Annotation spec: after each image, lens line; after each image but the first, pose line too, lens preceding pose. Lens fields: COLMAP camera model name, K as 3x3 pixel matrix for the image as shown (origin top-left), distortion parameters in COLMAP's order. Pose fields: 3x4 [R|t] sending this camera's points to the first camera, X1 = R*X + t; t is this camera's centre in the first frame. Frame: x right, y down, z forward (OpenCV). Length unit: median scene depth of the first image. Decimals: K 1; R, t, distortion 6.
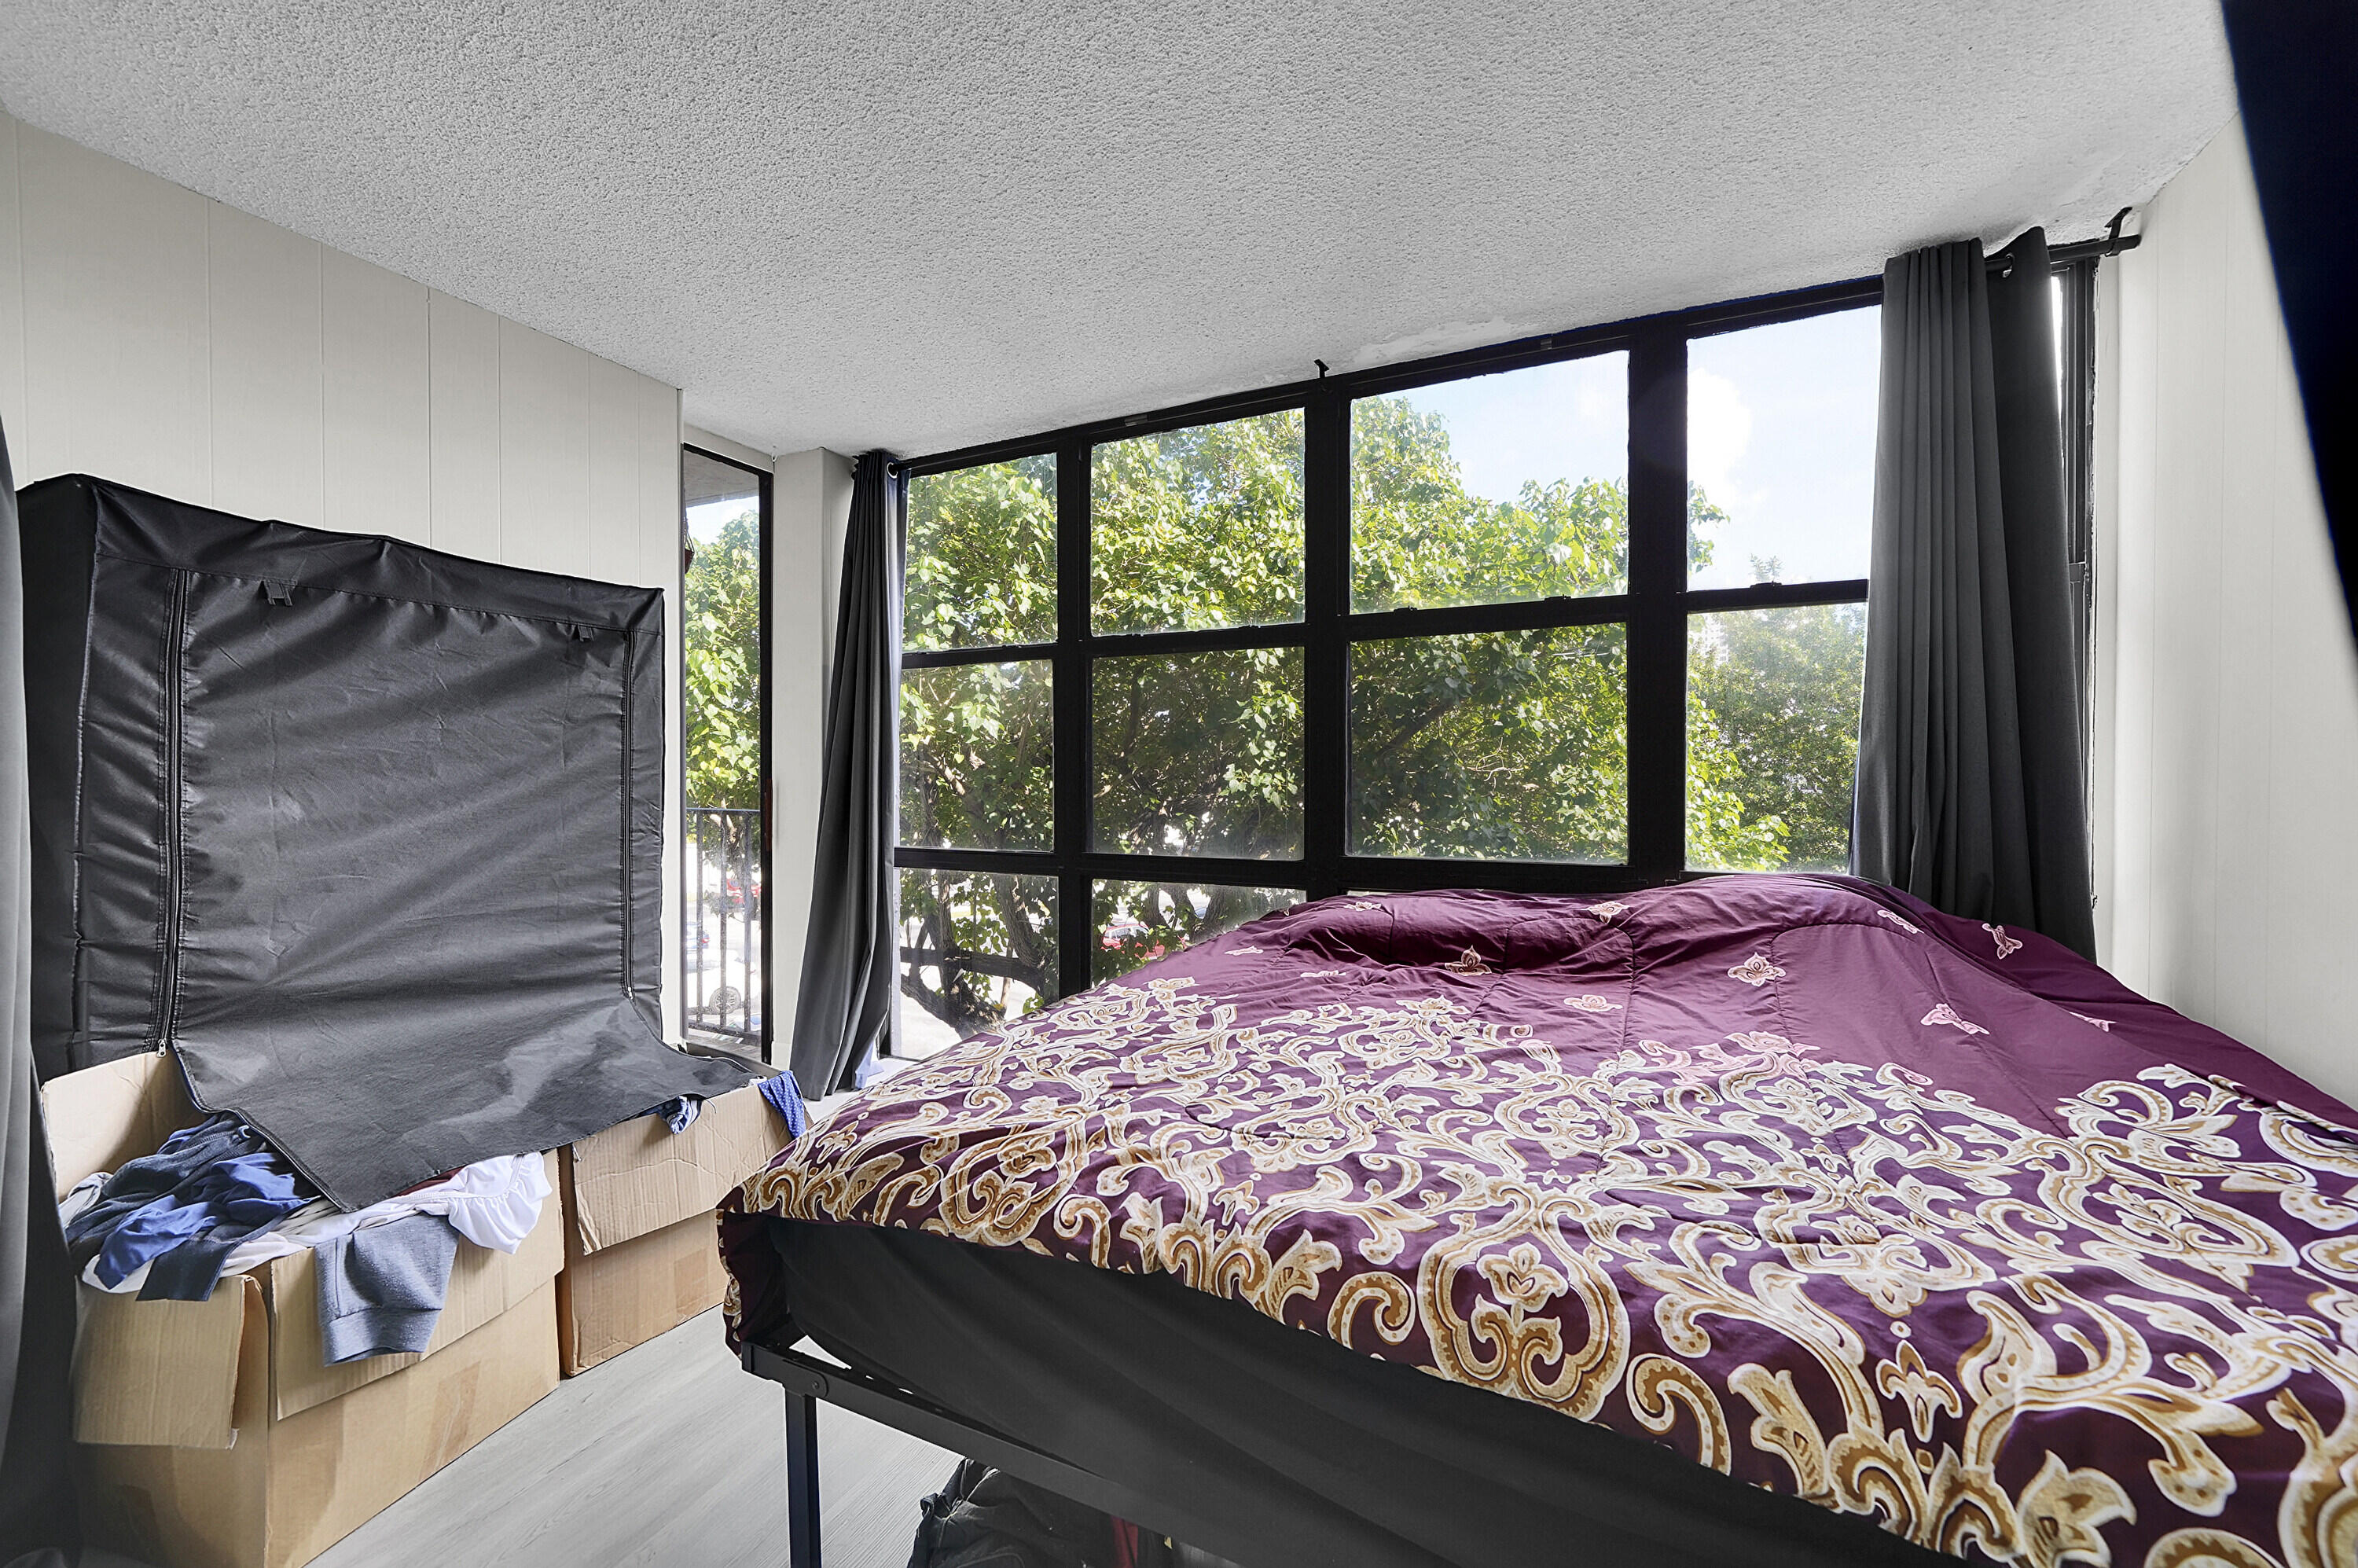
lens RADIAL K [[915.0, 0, 1179.0], [0, 915.0, 784.0], [0, 0, 1]] dist [-0.000835, -0.000126]
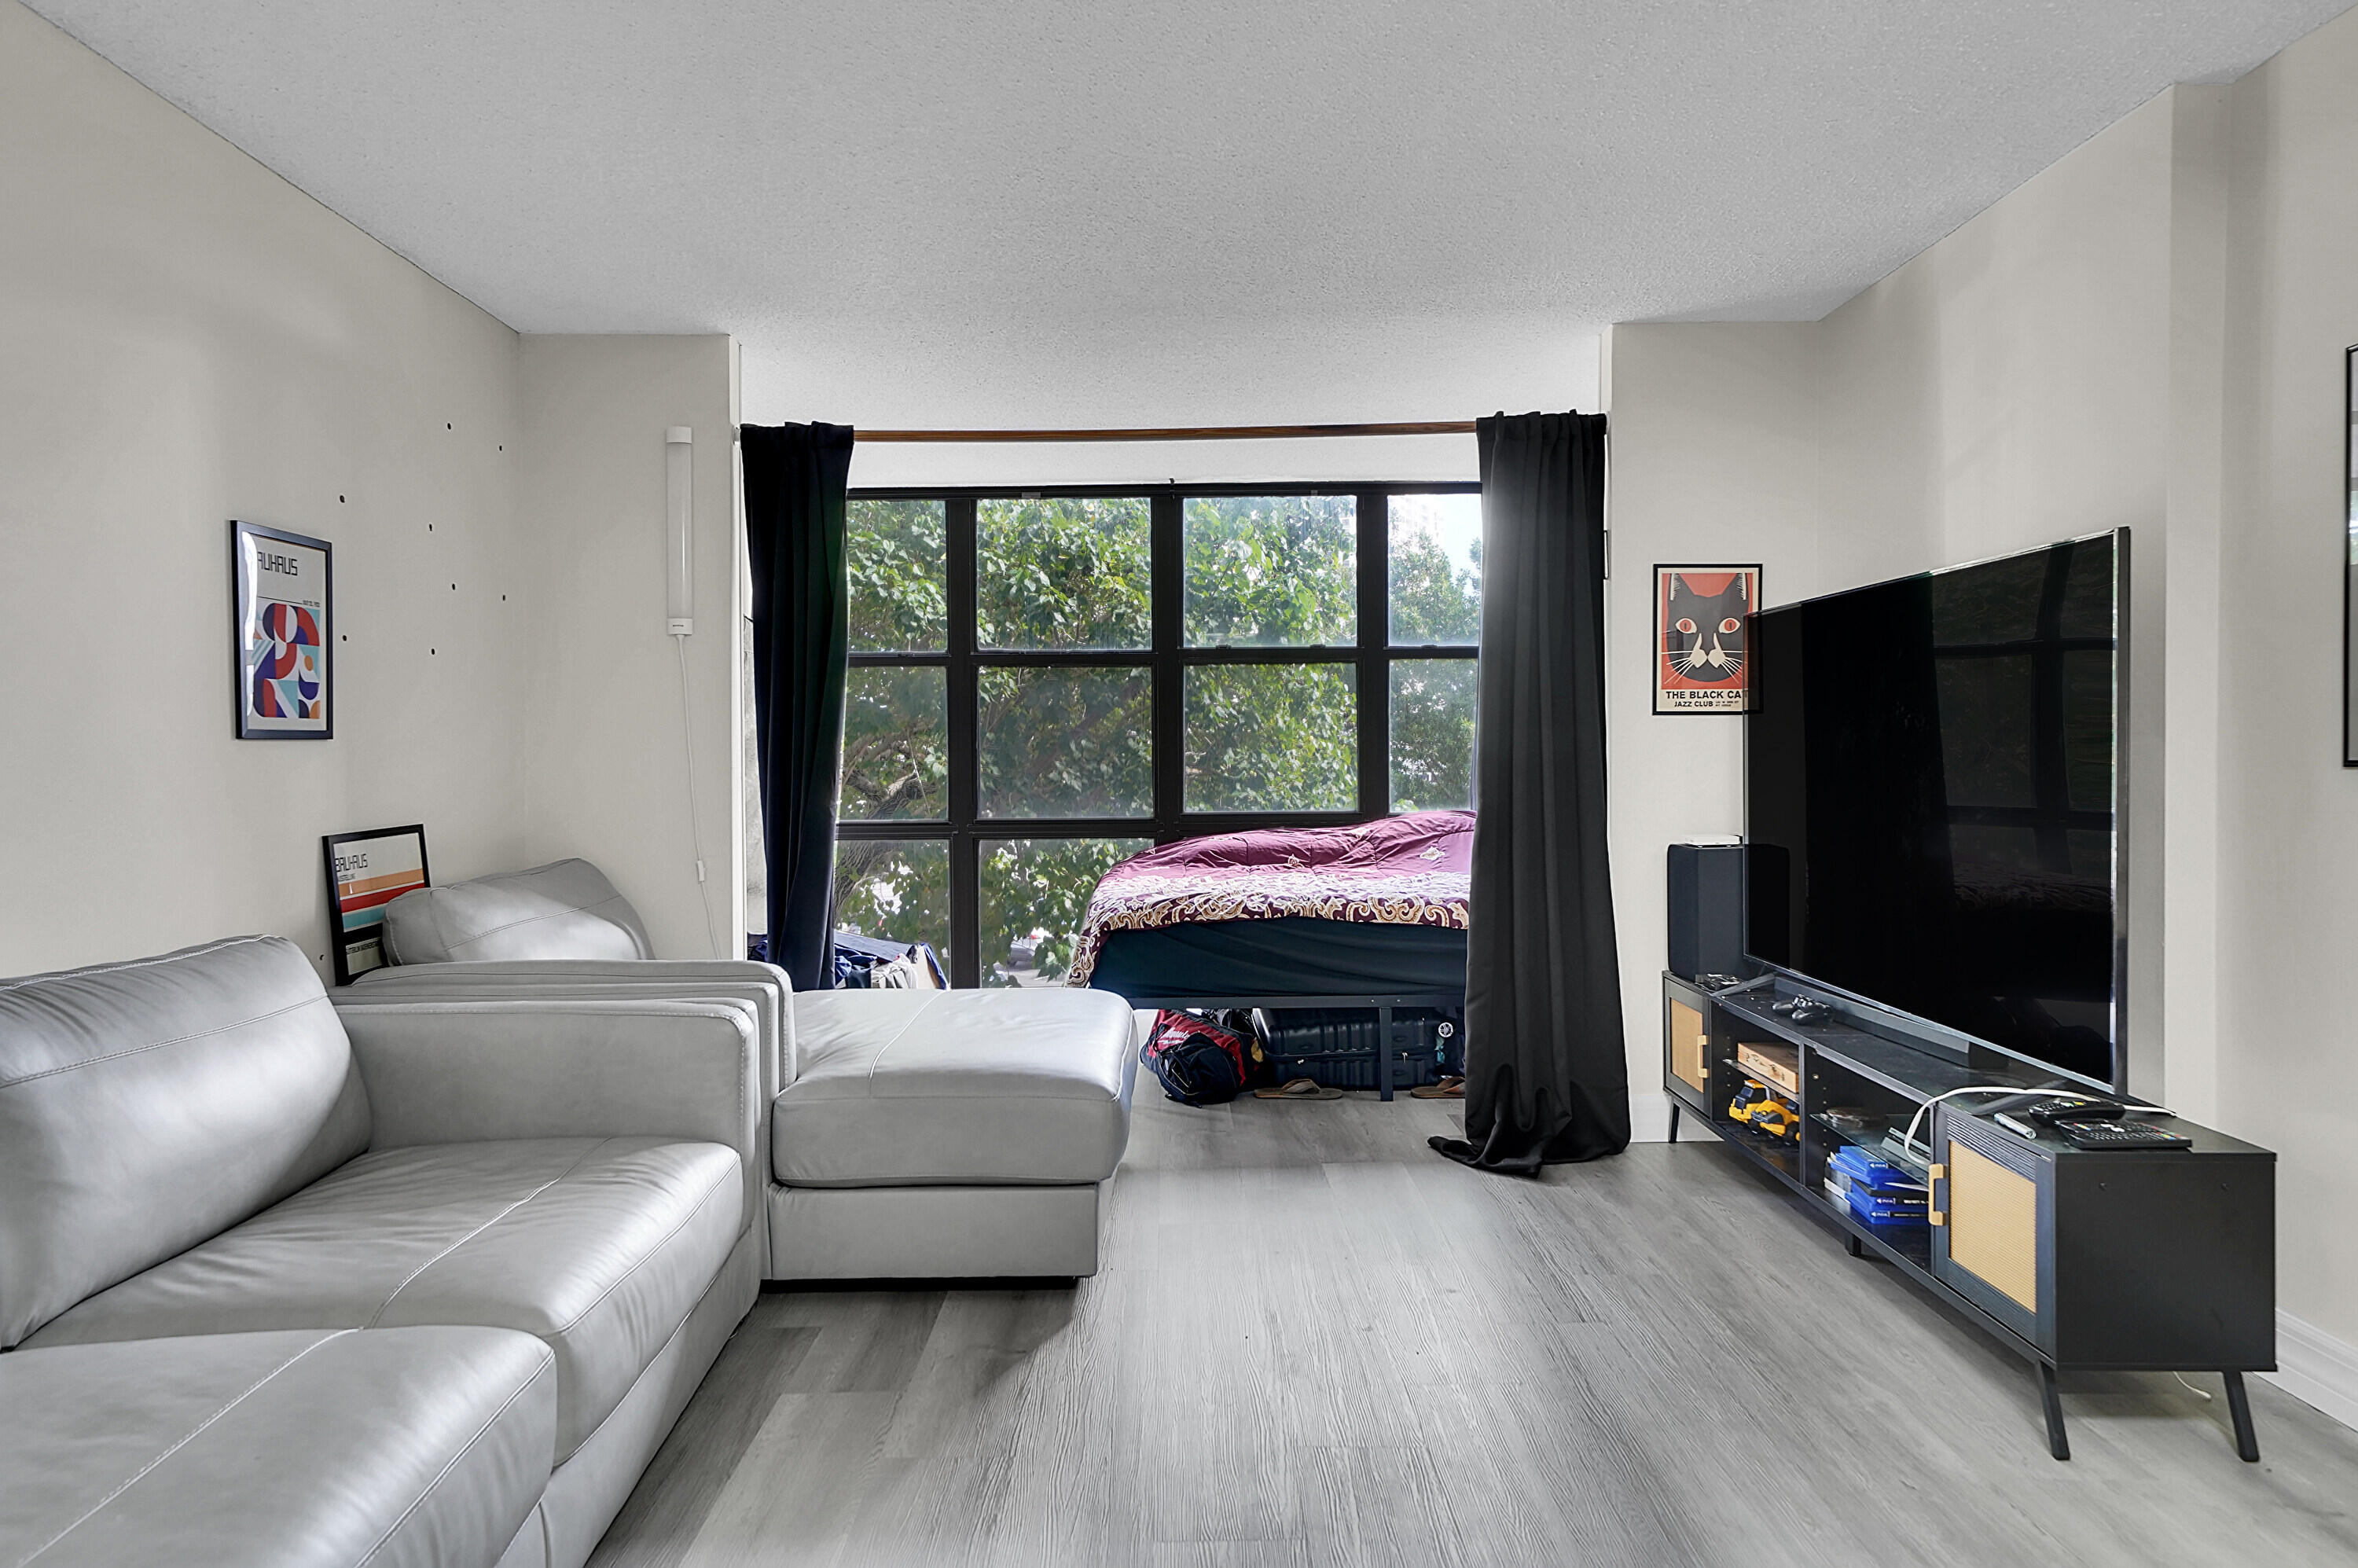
lens RADIAL K [[1525.9, 0, 1179.1], [0, 1525.9, 793.6], [0, 0, 1]] dist [0.008570, 0.003579]
pose [[0.901632, -0.009275, 0.432404, -1.043892], [0.004684, 0.999921, 0.011681, 0.024374], [-0.432478, -0.008507, 0.901604, -1.408936]]
